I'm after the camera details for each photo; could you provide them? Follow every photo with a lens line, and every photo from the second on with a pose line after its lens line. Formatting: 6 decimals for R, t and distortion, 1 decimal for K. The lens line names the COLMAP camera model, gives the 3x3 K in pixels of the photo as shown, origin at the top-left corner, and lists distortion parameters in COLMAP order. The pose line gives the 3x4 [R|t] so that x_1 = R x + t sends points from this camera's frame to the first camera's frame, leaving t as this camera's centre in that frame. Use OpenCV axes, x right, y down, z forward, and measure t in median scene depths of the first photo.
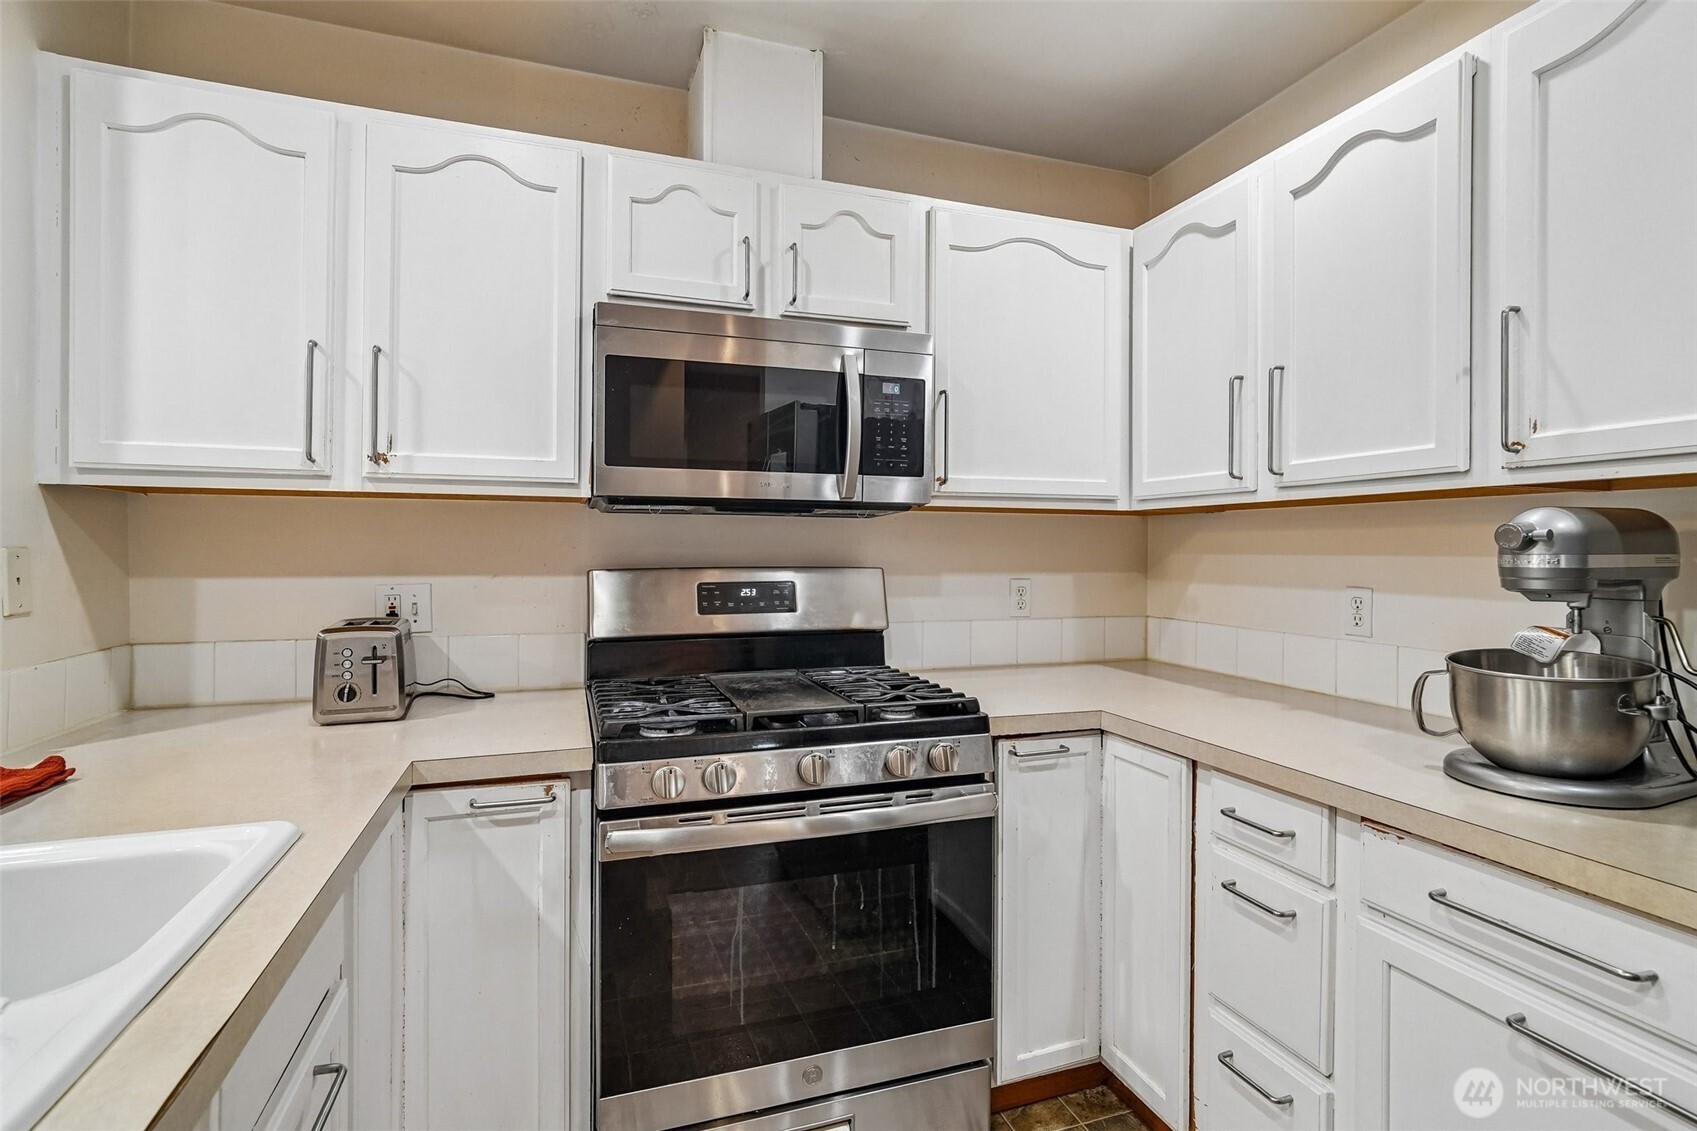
lens RADIAL K [[813.6, 0, 849.7], [0, 813.6, 550.6], [0, 0, 1]] dist [-0.015197, 0.004243]
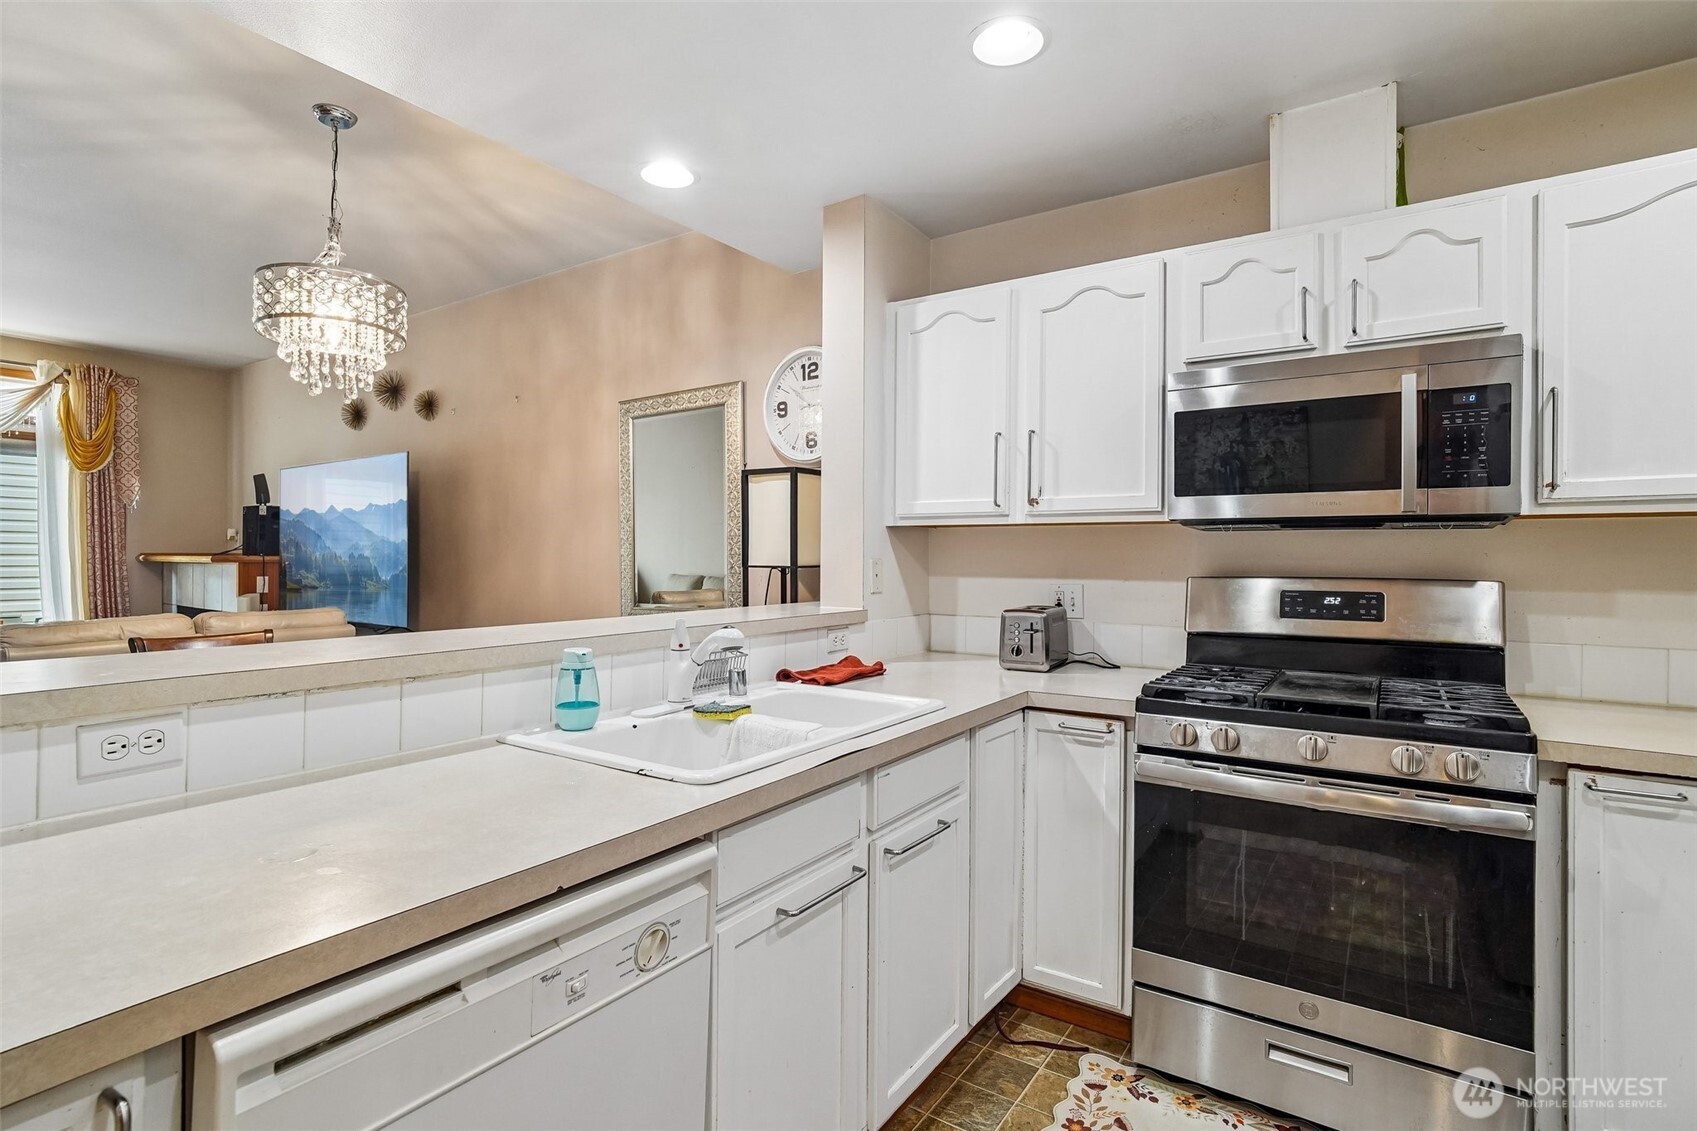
lens RADIAL K [[813.6, 0, 848.7], [0, 813.6, 565.7], [0, 0, 1]] dist [-0.015197, 0.004243]
pose [[0.597431, 0.007419, -0.801886, 0.419023], [-0.003482, 0.999972, 0.006658, -0.000427], [0.801913, -0.001186, 0.597440, -0.199003]]
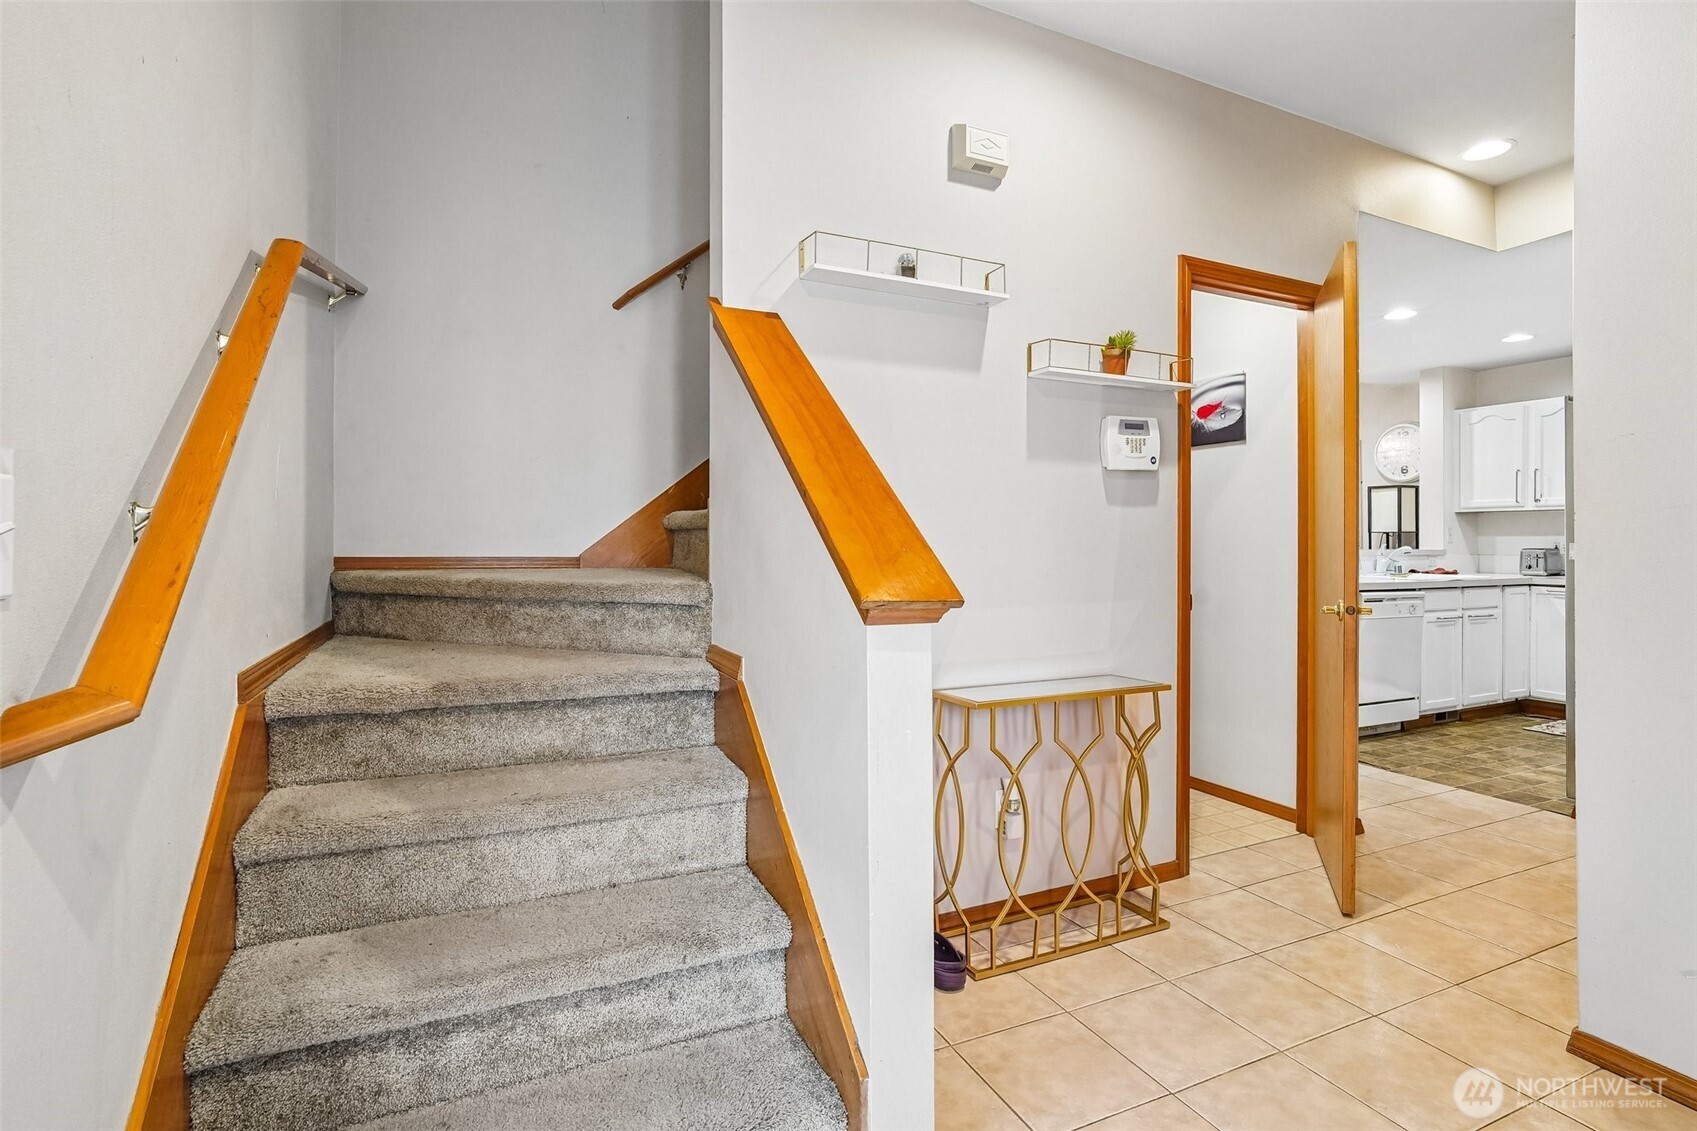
lens RADIAL K [[813.6, 0, 857.4], [0, 813.6, 538.5], [0, 0, 1]] dist [-0.015197, 0.004243]
pose [[0.104030, -0.007433, -0.994546, 2.364520], [-0.001778, 0.999969, -0.007660, 0.076344], [0.994573, 0.002565, 0.104013, -2.098809]]
